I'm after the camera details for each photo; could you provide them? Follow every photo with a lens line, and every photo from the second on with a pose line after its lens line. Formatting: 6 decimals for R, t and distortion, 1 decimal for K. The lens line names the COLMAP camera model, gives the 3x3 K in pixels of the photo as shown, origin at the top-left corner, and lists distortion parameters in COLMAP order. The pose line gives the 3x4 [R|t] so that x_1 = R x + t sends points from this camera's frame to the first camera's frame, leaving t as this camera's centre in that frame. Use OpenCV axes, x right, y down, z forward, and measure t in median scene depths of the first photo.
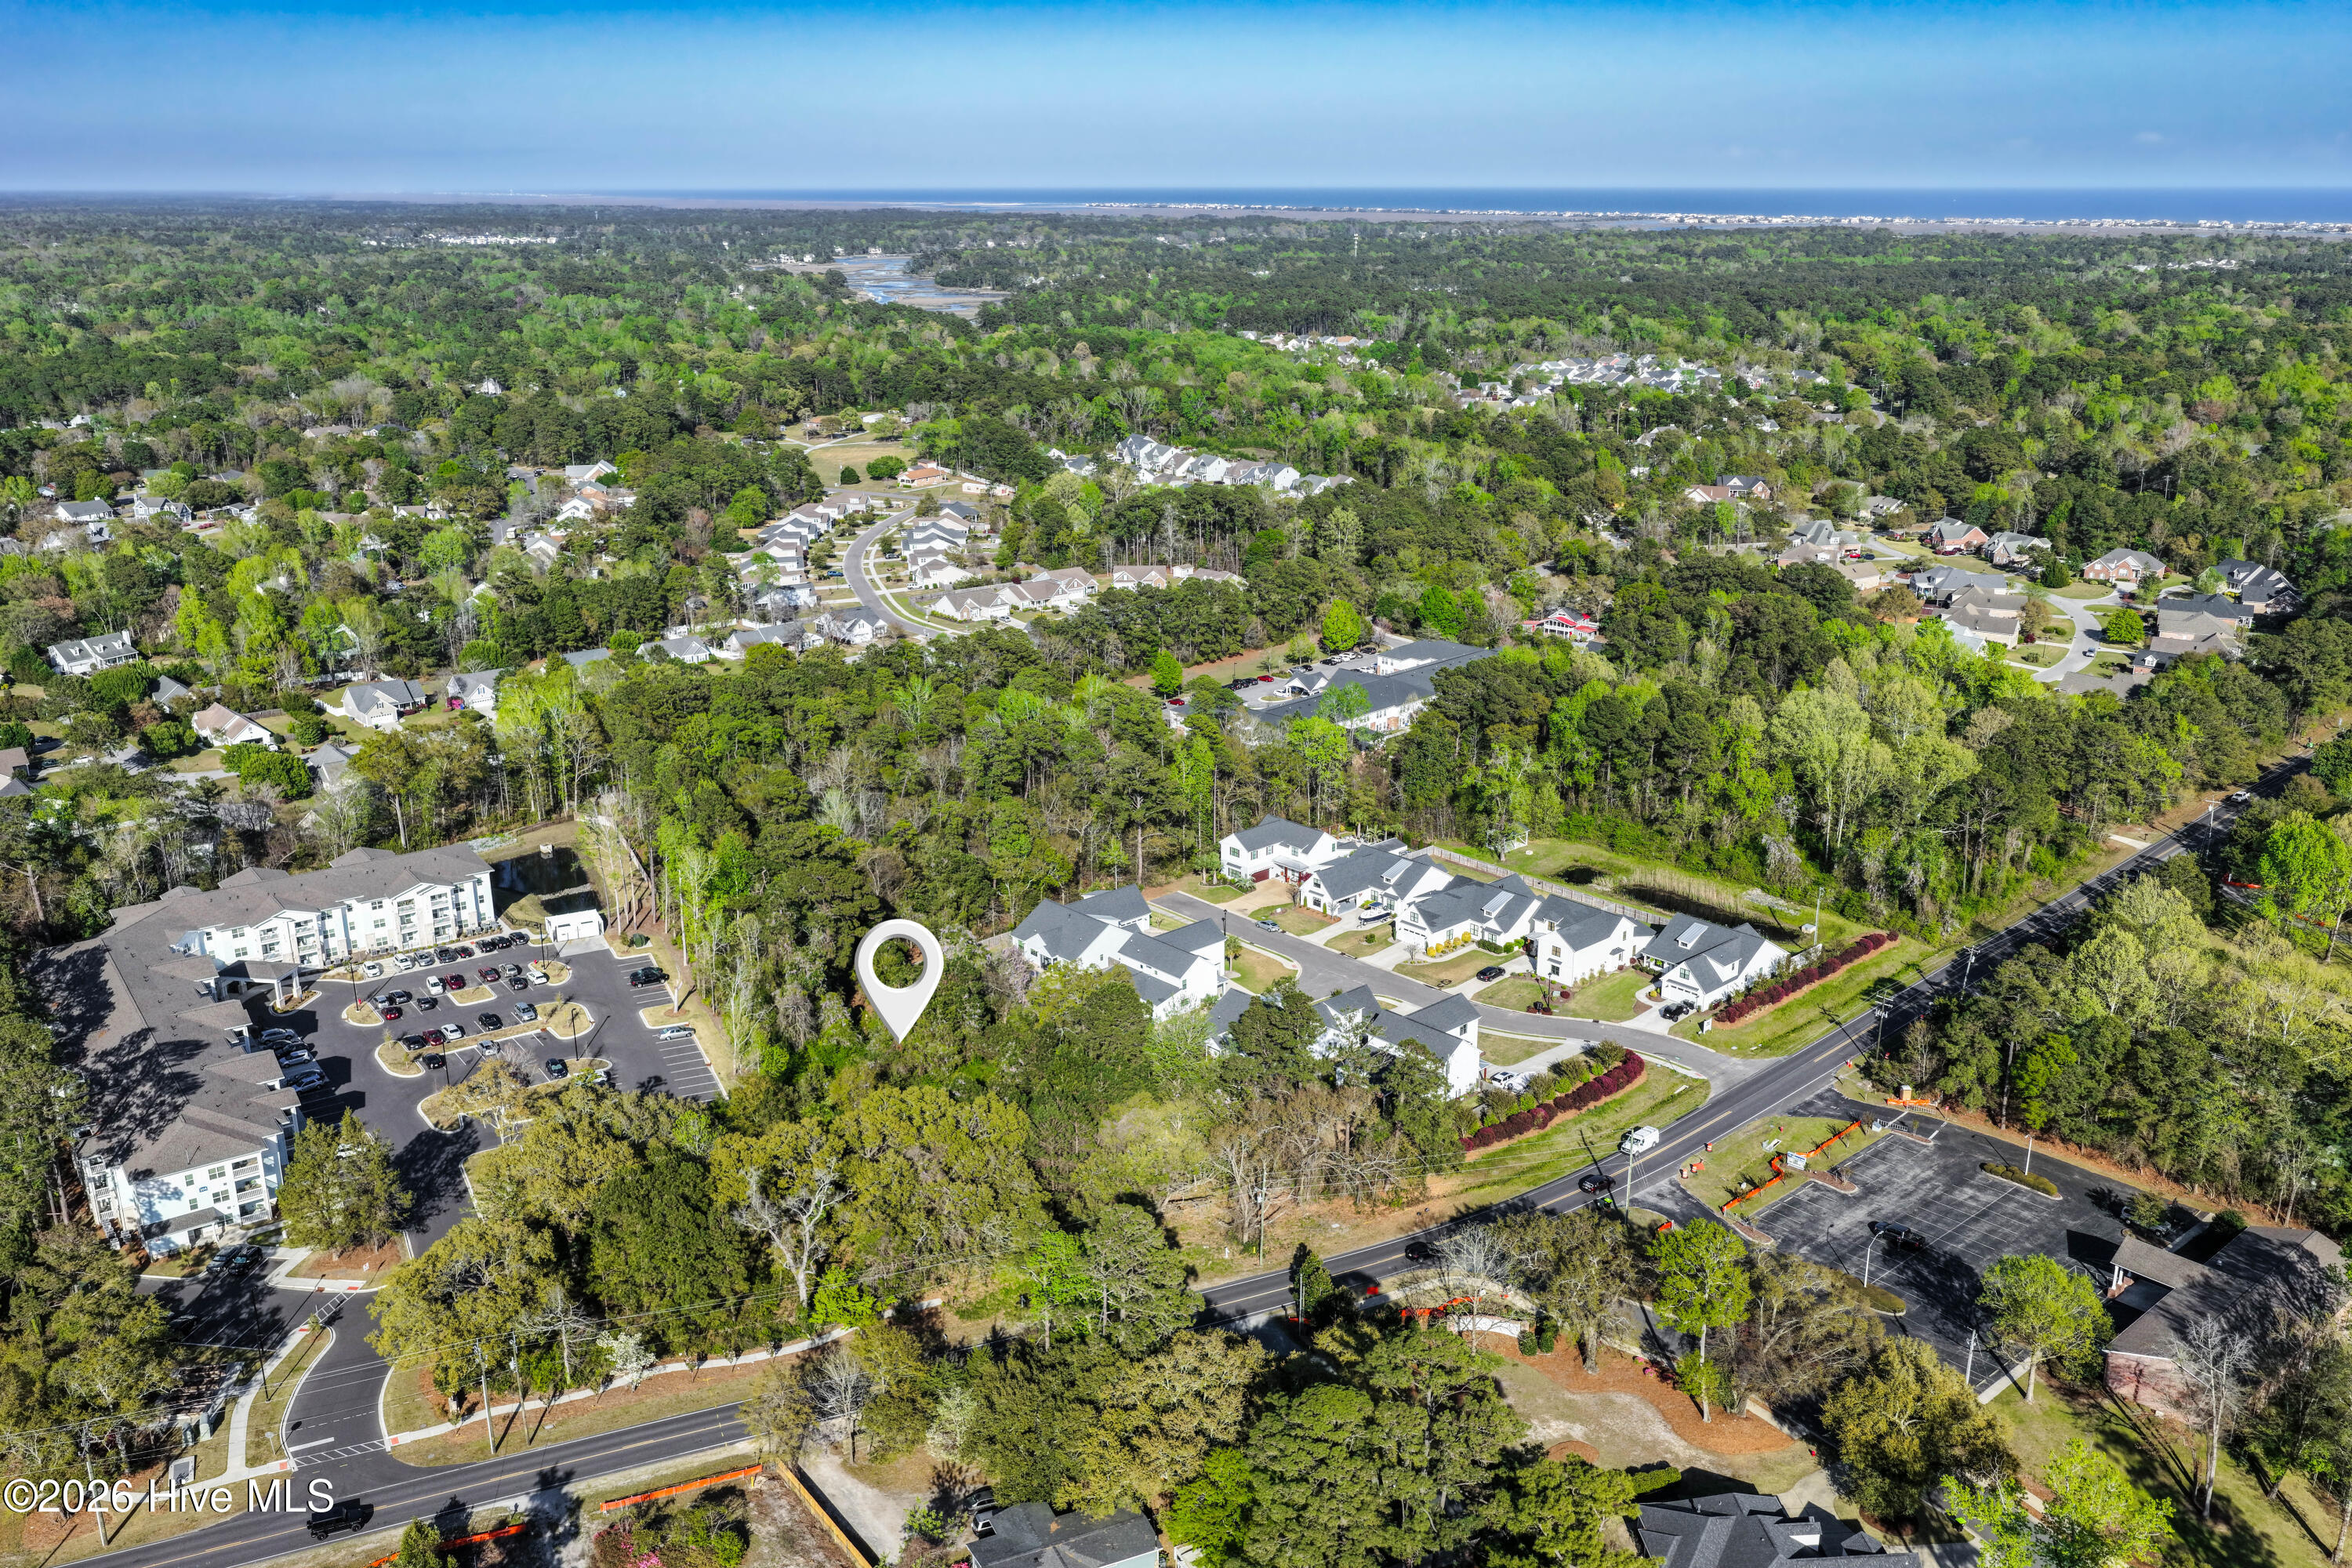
lens RADIAL K [[1943.8, 0, 1176.0], [0, 1943.8, 784.0], [0, 0, 1]] dist [-0.010856, 0.028543]
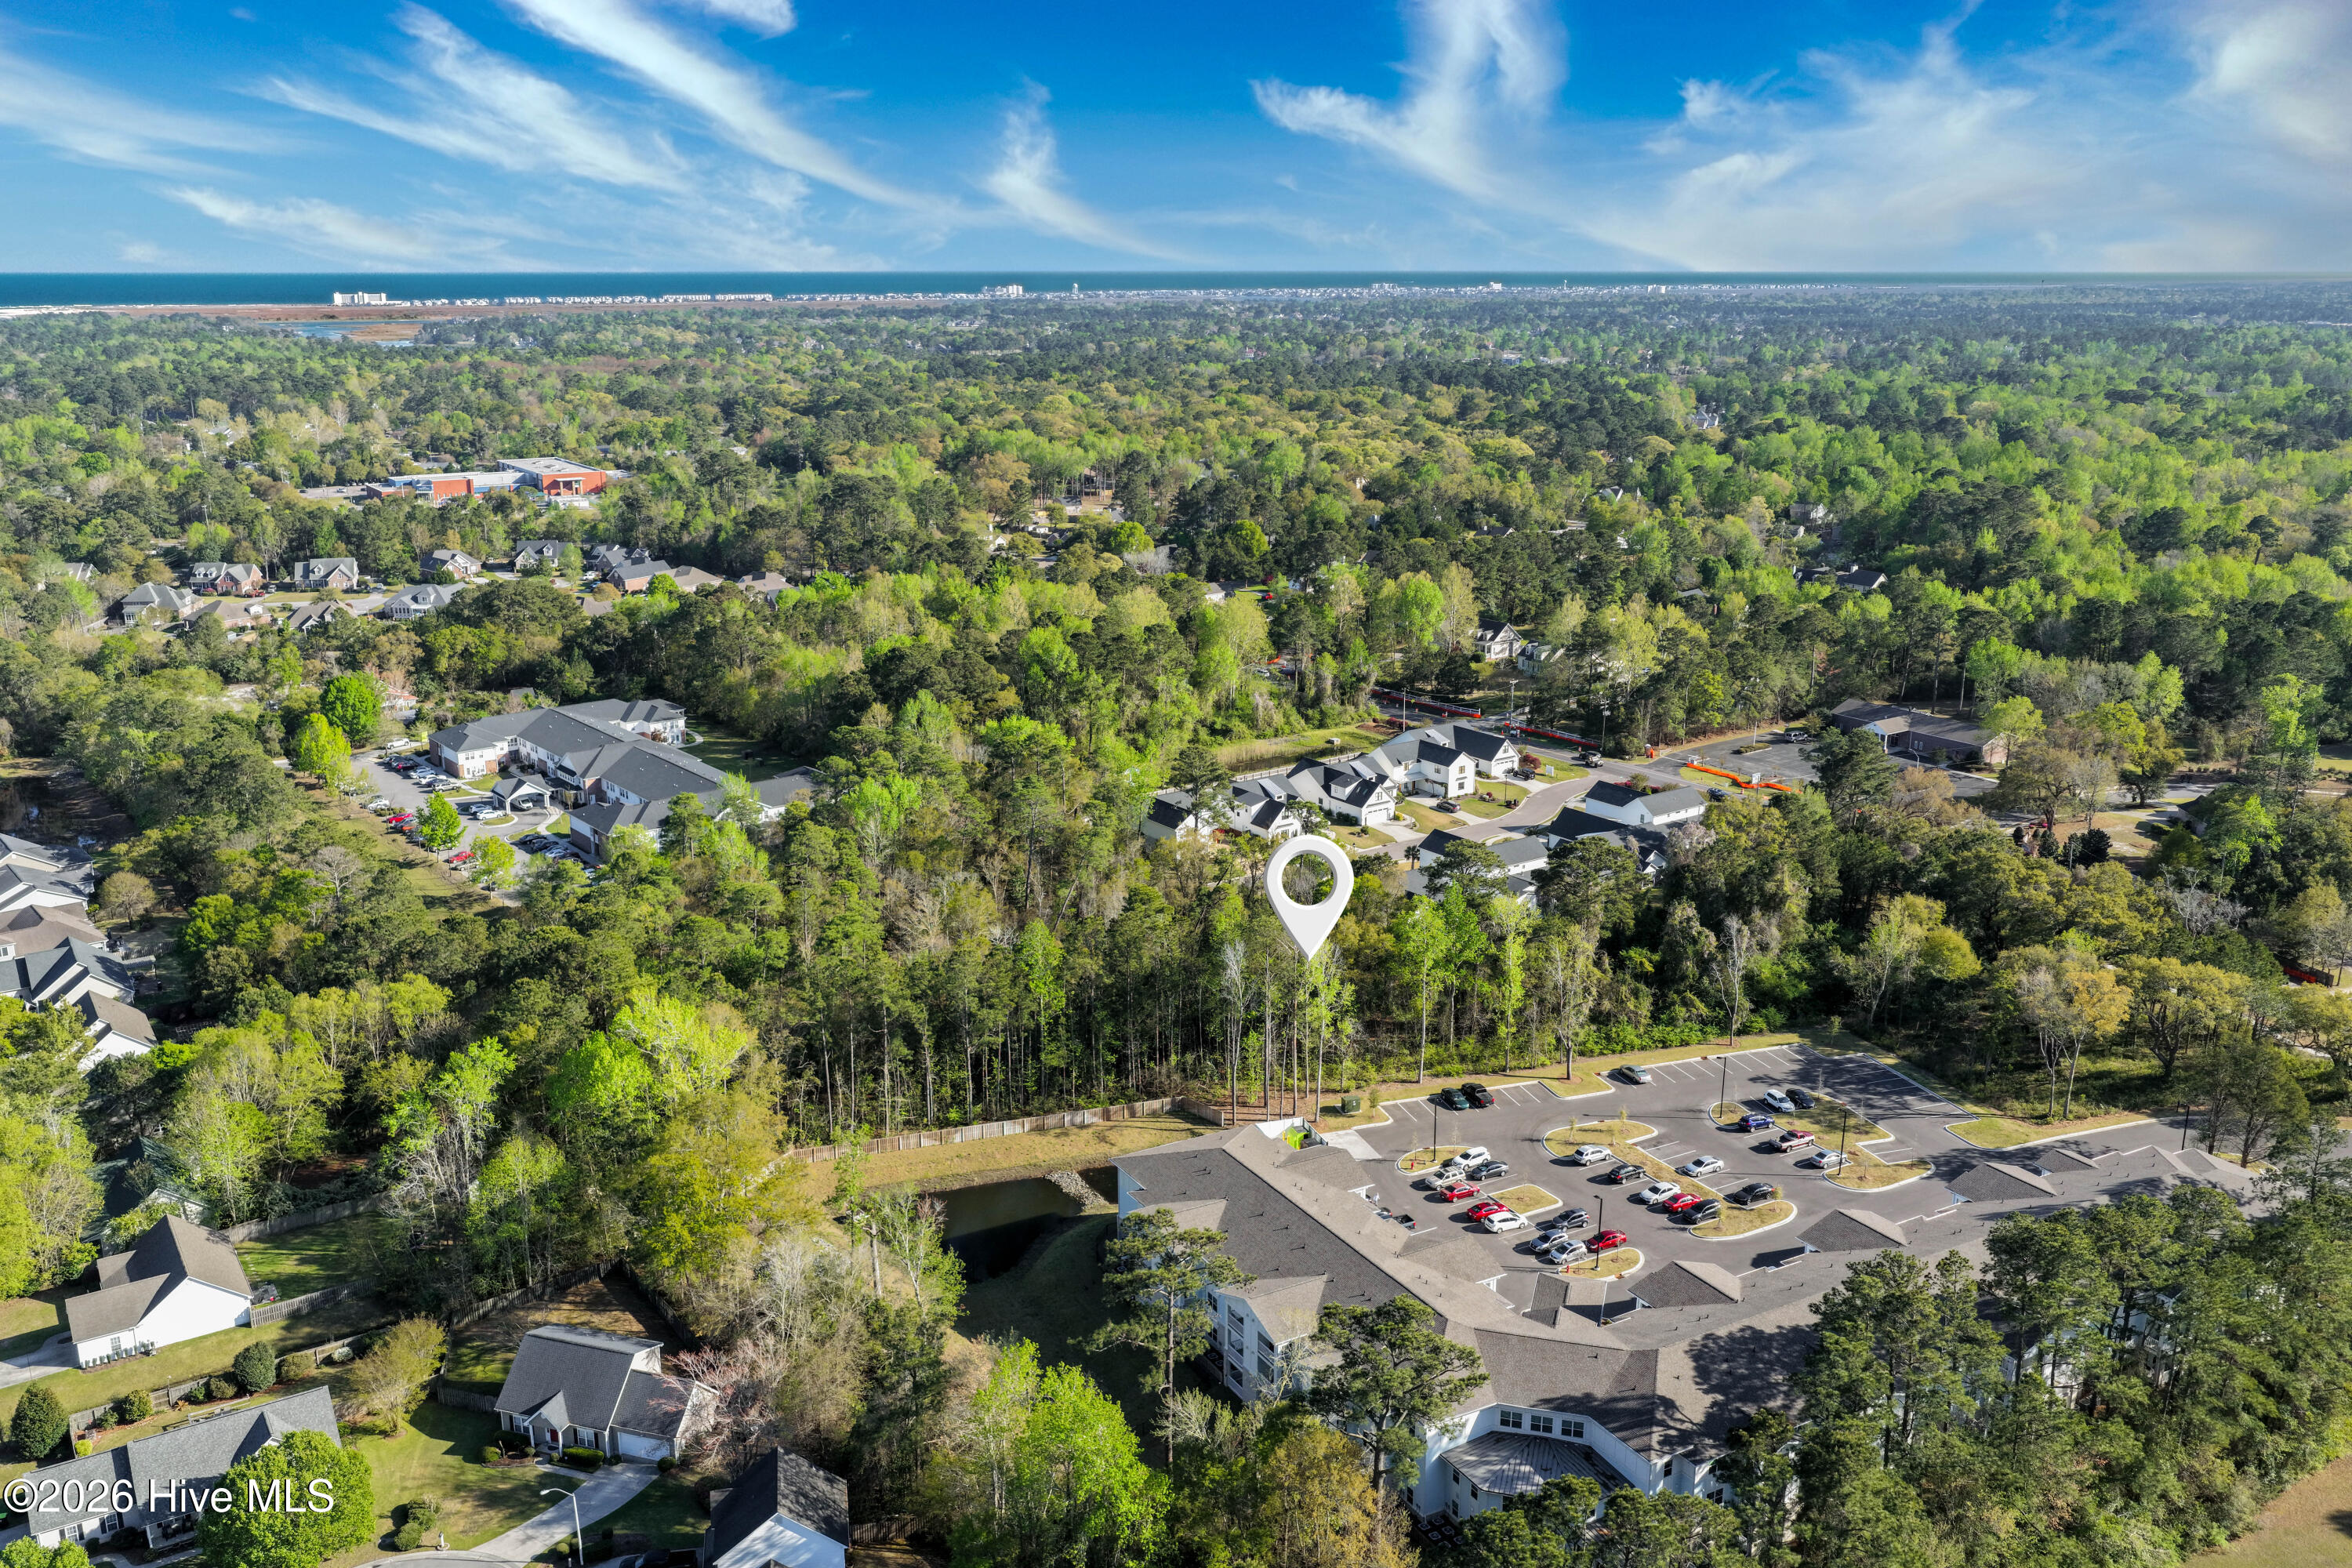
lens RADIAL K [[1929.8, 0, 1166.5], [0, 1929.8, 790.7], [0, 0, 1]] dist [-0.020218, 0.050439]
pose [[0.131944, -0.261635, 0.956106, -0.883328], [0.294491, 0.931336, 0.214217, -0.193363], [-0.946502, 0.253299, 0.199933, 0.815787]]
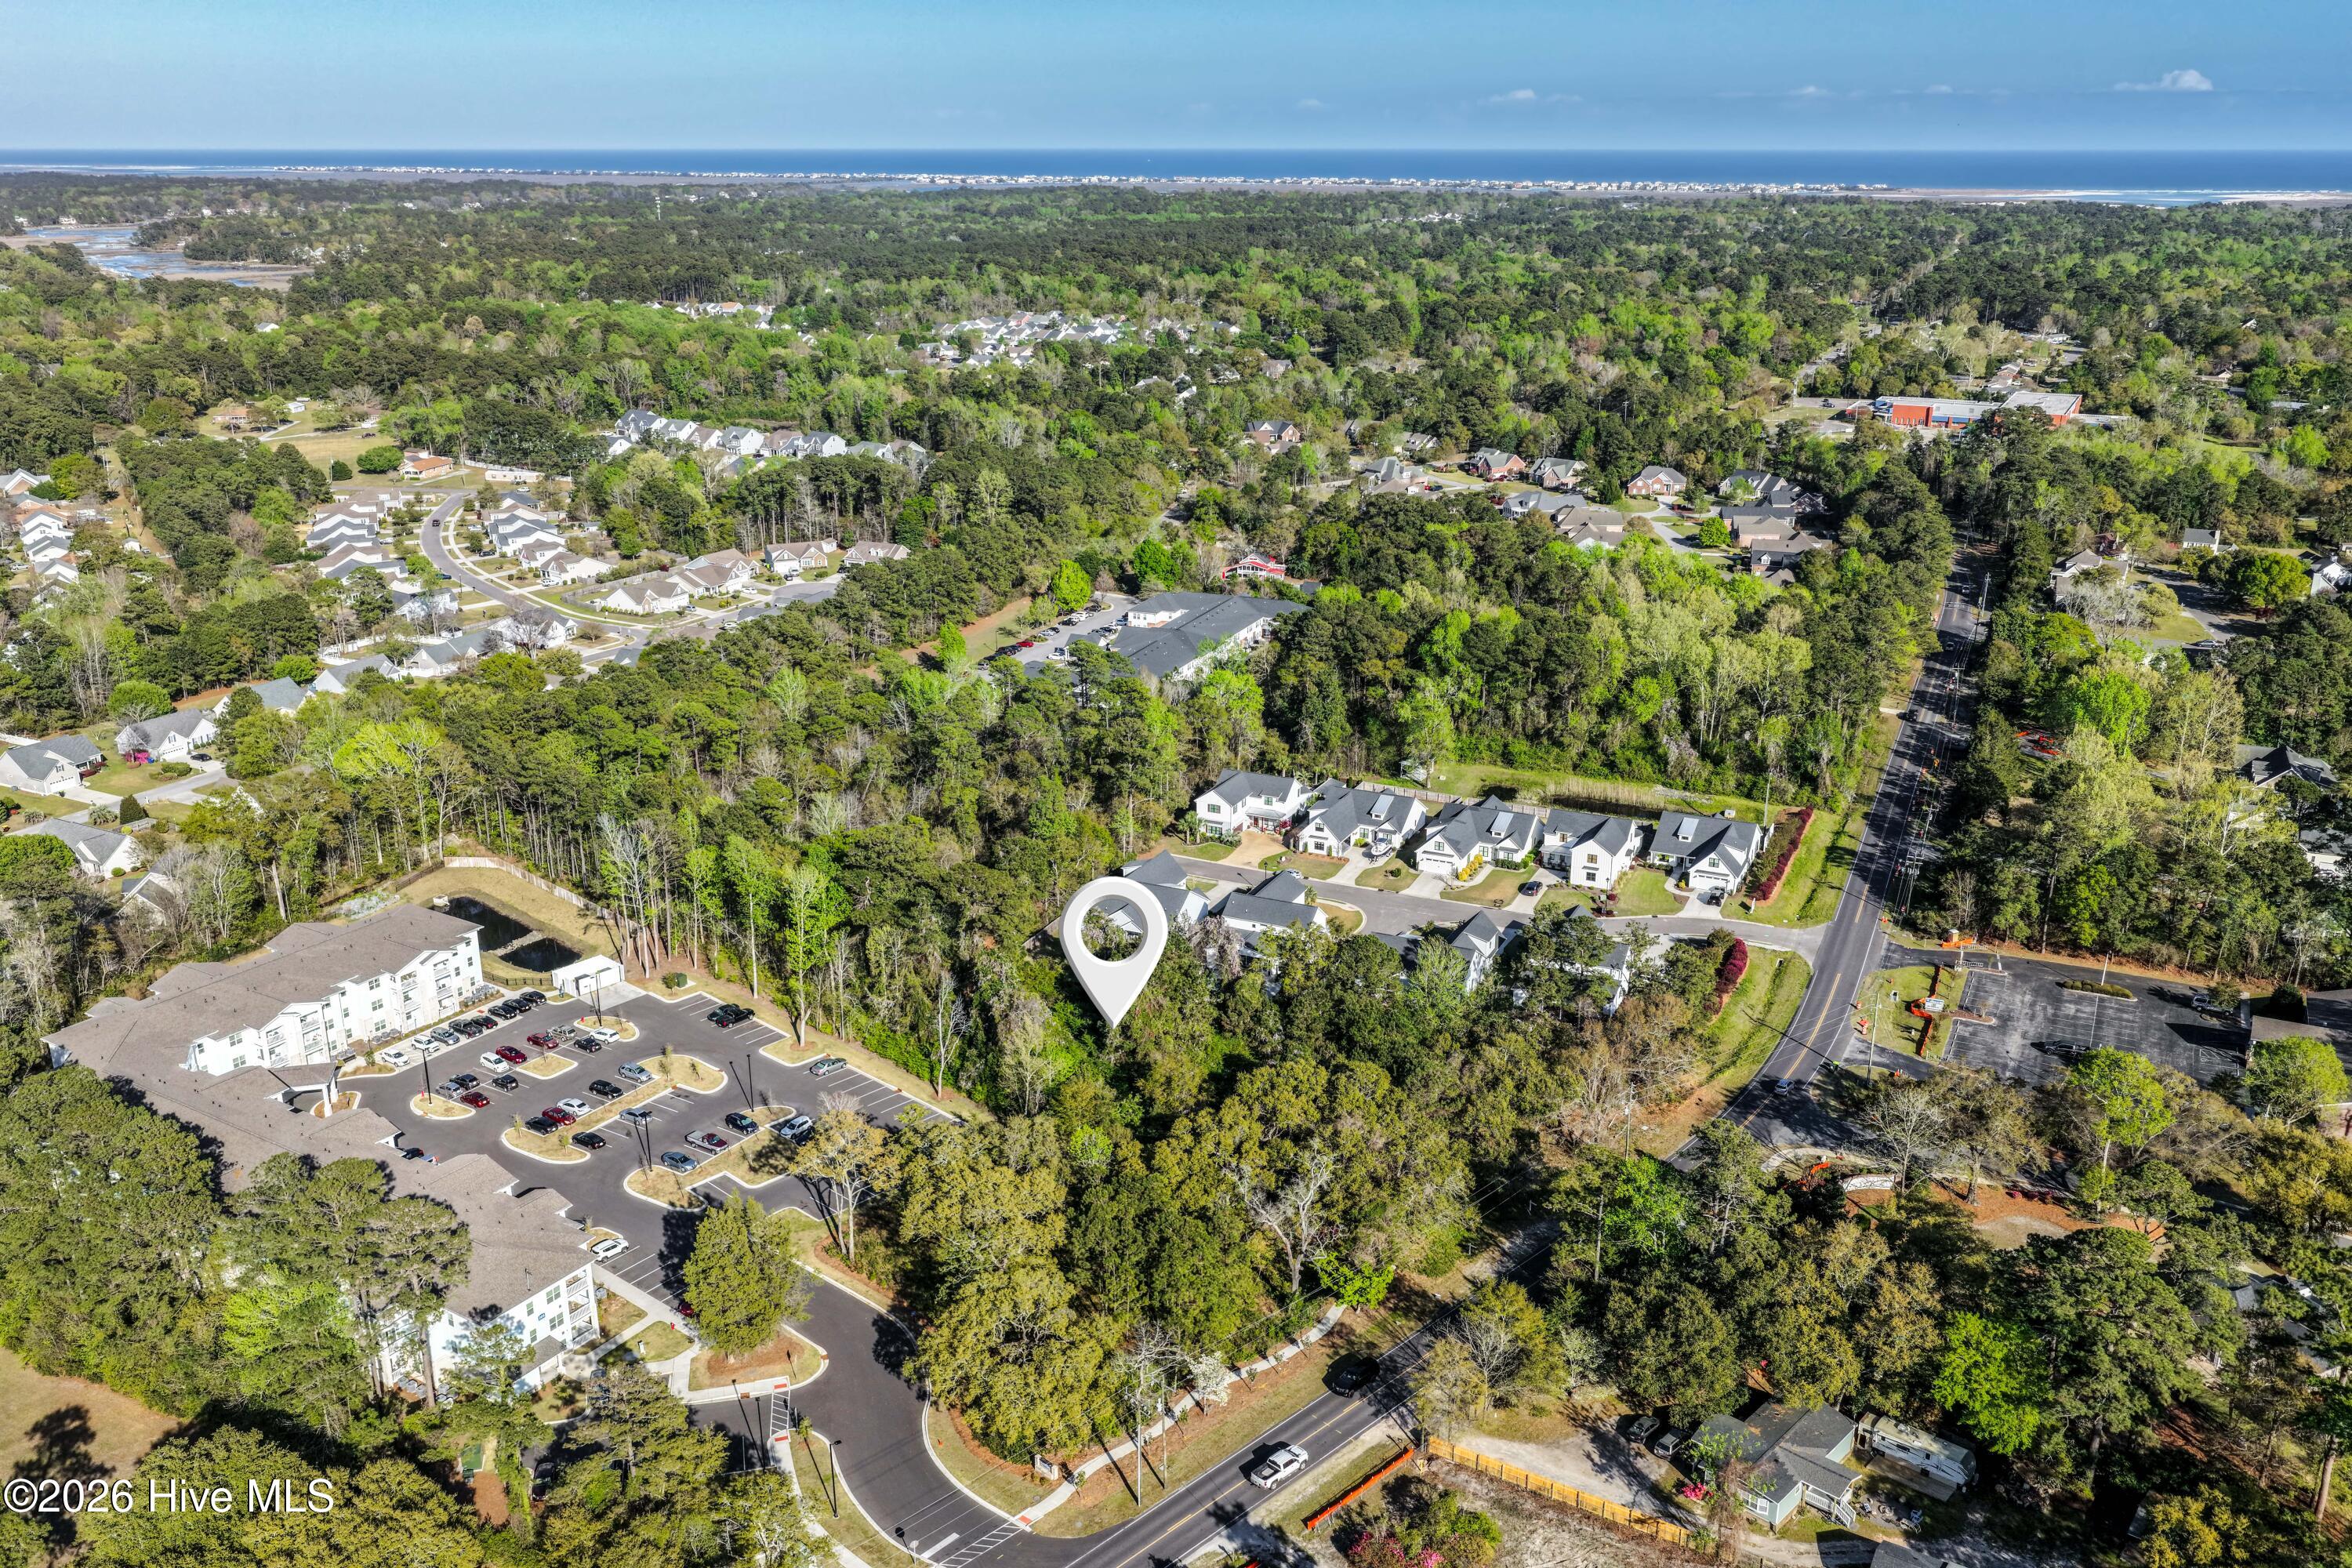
lens RADIAL K [[1949.1, 0, 1176.0], [0, 1949.1, 784.0], [0, 0, 1]] dist [-0.019208, 0.045121]
pose [[0.930178, -0.114460, 0.348808, -0.337479], [0.108365, 0.993422, 0.037005, -0.016848], [-0.350749, 0.003377, 0.936463, 0.065967]]
